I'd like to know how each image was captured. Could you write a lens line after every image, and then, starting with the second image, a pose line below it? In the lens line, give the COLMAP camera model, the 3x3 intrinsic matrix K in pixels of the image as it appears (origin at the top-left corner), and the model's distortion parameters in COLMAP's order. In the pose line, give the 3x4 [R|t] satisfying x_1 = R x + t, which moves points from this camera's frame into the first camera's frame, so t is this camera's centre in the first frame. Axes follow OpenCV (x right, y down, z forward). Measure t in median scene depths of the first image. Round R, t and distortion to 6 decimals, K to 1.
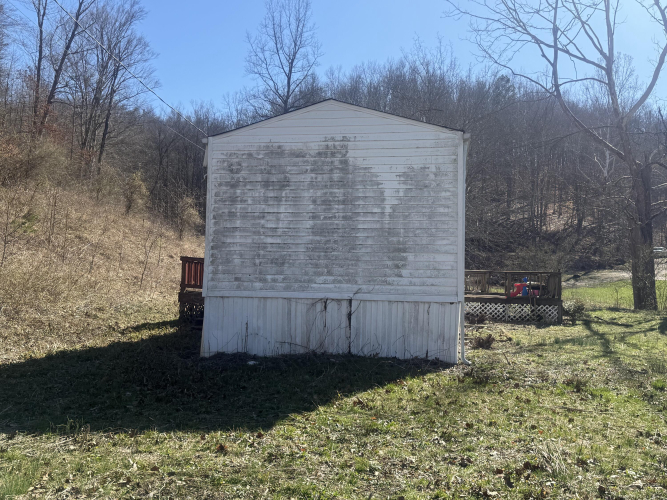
lens RADIAL K [[661.0, 0, 335.3], [0, 661.0, 249.0], [0, 0, 1]] dist [0.012296, 0.000000]
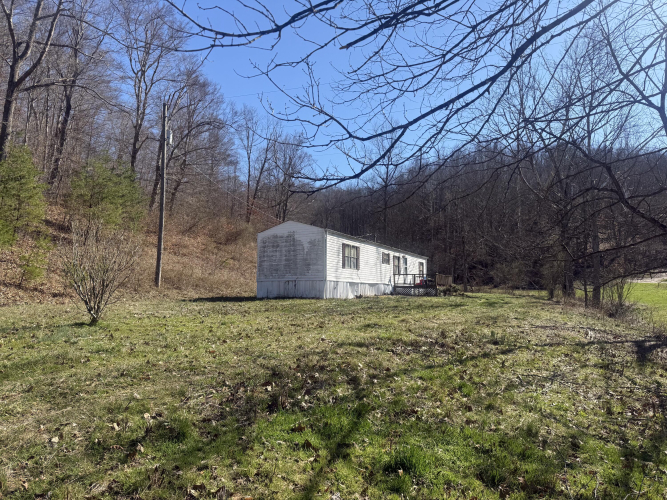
lens RADIAL K [[470.7, 0, 331.9], [0, 470.7, 250.5], [0, 0, 1]] dist [0.001005, 0.000031]
pose [[0.956220, -0.049695, -0.288397, 0.854564], [0.035874, 0.997949, -0.053018, 0.055936], [0.290440, 0.040351, 0.956042, -1.153040]]
